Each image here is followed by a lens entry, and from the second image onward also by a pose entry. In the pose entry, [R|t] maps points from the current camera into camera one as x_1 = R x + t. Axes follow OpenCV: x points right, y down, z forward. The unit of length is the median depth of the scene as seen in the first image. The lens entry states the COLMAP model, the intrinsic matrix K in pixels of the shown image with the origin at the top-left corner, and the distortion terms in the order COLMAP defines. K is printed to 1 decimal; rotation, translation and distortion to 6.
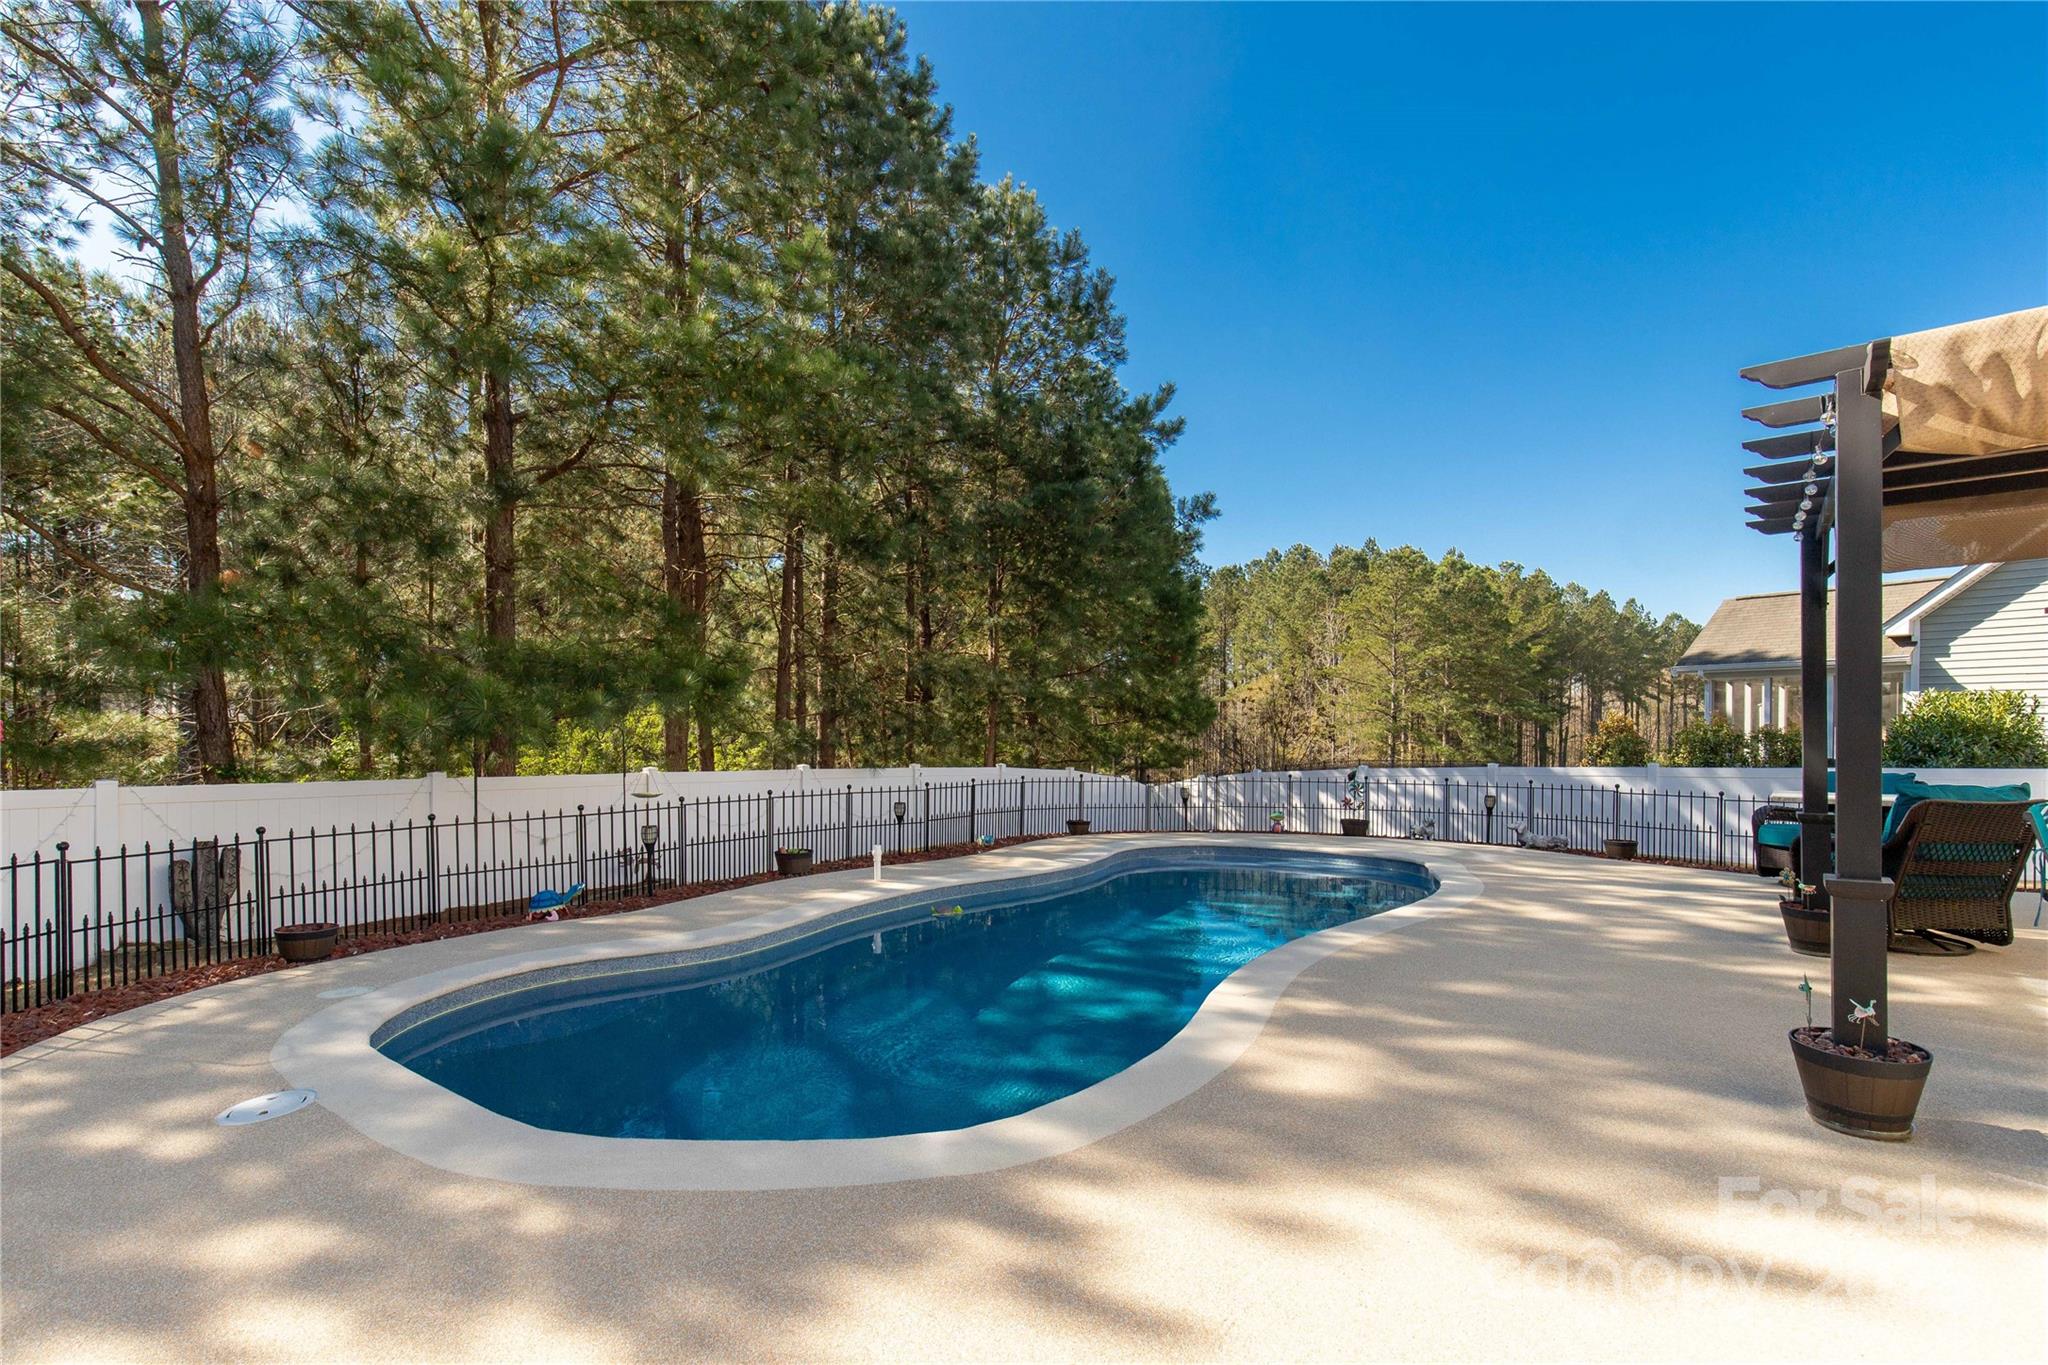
lens RADIAL K [[924.6, 0, 1000.7], [0, 924.6, 693.0], [0, 0, 1]] dist [0.000406, 0.000020]
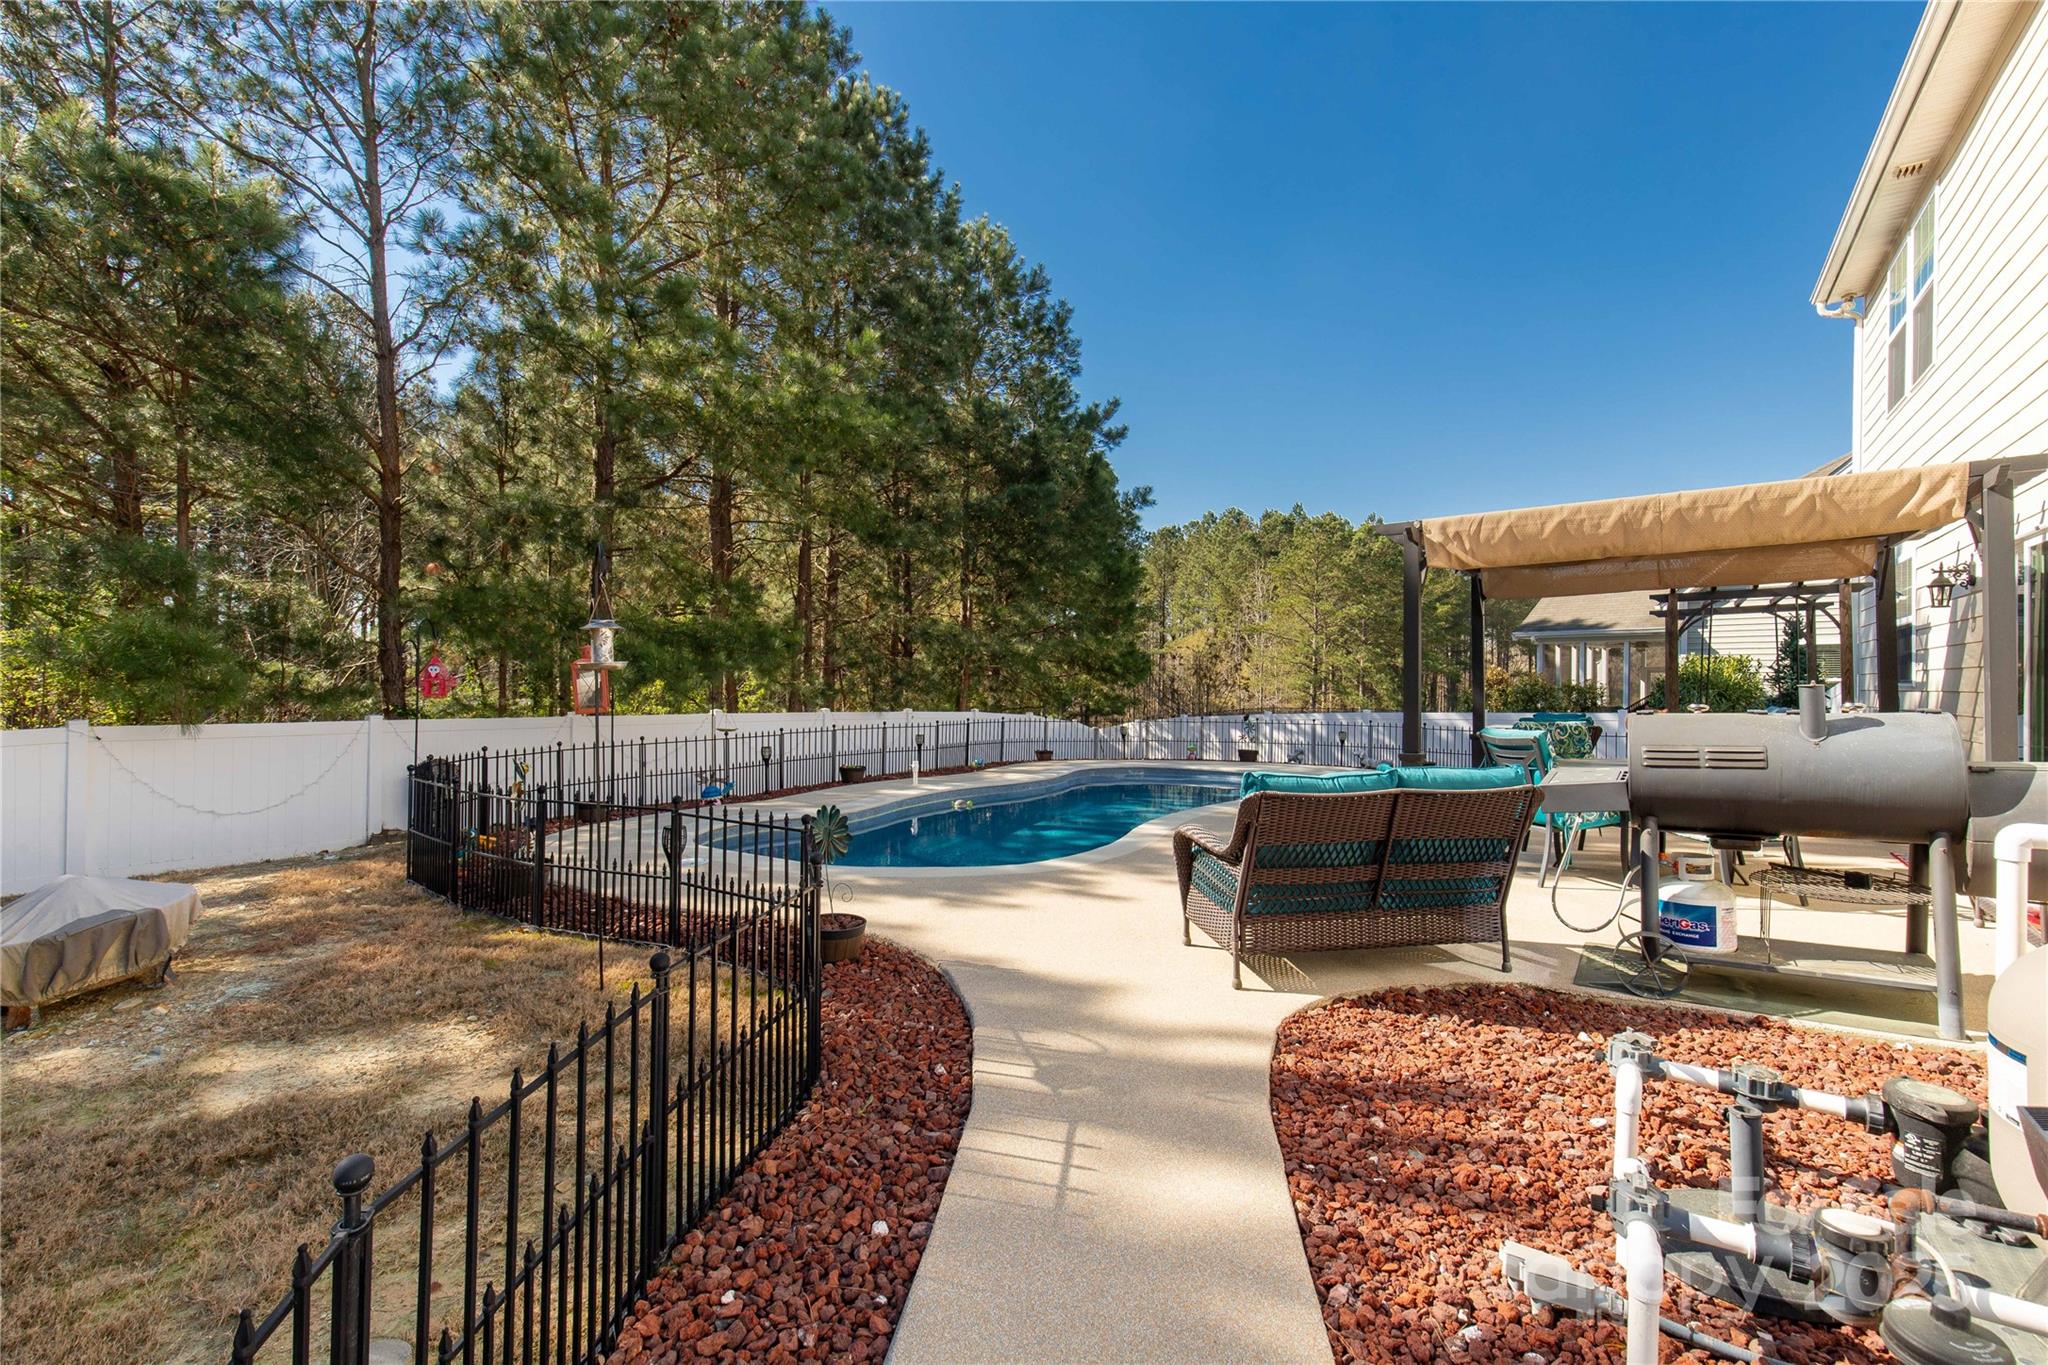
lens RADIAL K [[917.8, 0, 1024.4], [0, 917.8, 672.6], [0, 0, 1]] dist [0.065682, -0.000122]
pose [[0.996311, 0.004294, 0.085709, -0.038725], [-0.007119, 0.999440, 0.032686, -0.011138], [-0.085521, -0.033175, 0.995784, -0.205230]]
